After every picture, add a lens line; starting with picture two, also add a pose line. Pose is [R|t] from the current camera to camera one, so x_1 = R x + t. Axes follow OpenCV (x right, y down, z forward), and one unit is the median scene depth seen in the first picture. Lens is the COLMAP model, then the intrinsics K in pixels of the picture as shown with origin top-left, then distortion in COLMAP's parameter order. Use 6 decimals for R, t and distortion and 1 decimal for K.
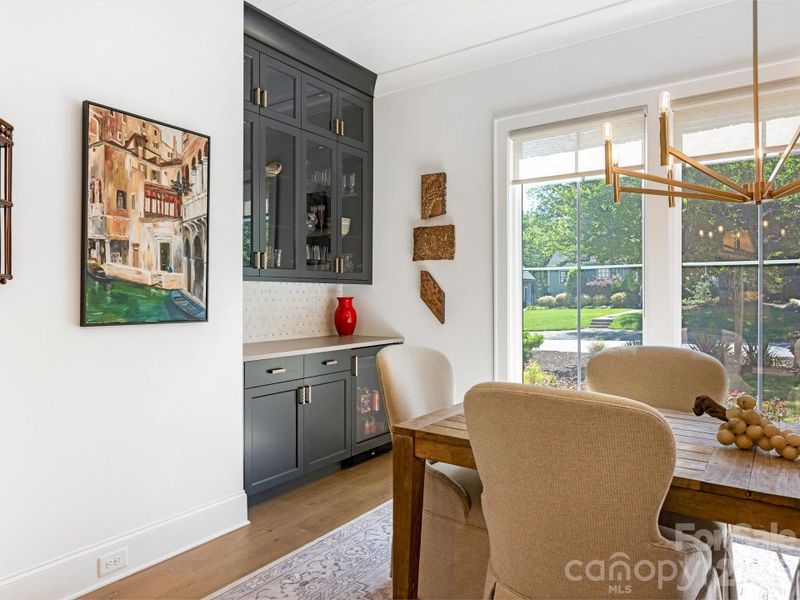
lens RADIAL K [[548.3, 0, 370.3], [0, 548.3, 296.9], [0, 0, 1]] dist [-0.012197, -0.001095]
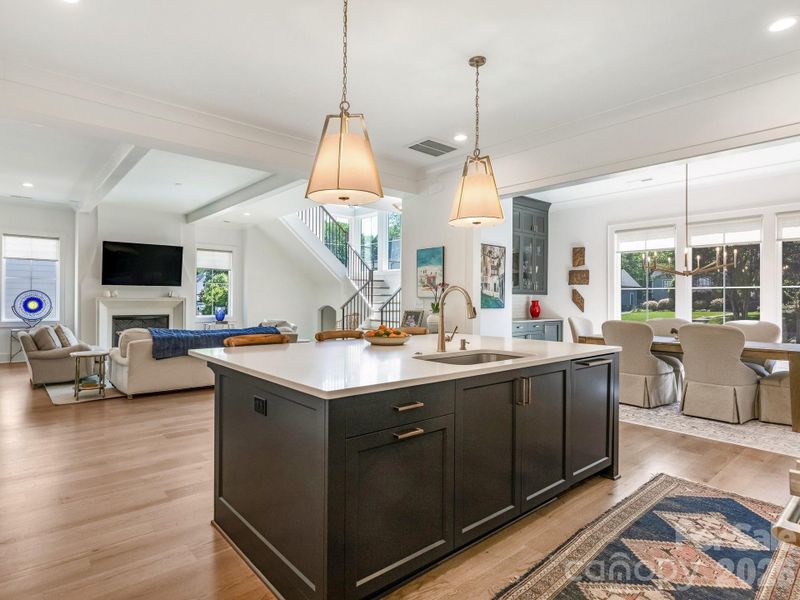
lens RADIAL K [[441.6, 0, 371.6], [0, 441.6, 298.9], [0, 0, 1]] dist [0.001205, 0.001391]
pose [[0.967089, 0.004443, -0.254400, -0.260119], [-0.005321, 0.999982, -0.002765, 0.002903], [0.254383, 0.004027, 0.967095, -1.046719]]
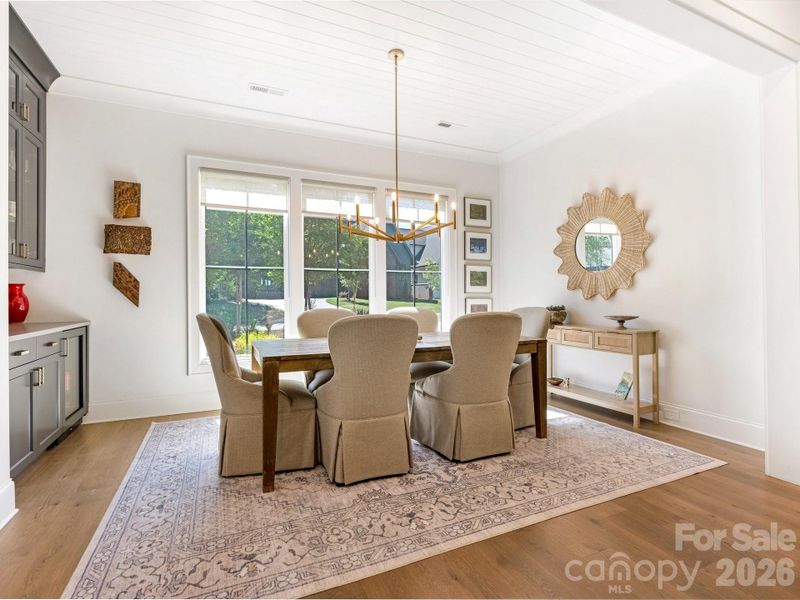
lens RADIAL K [[412.6, 0, 400.0], [0, 412.6, 300.0], [0, 0, 1]] dist [0.003432, 0.000812]
pose [[0.474159, -0.007720, 0.880405, -0.407663], [0.008096, 0.999958, 0.004408, 0.034960], [-0.880402, 0.005037, 0.474202, 0.047678]]
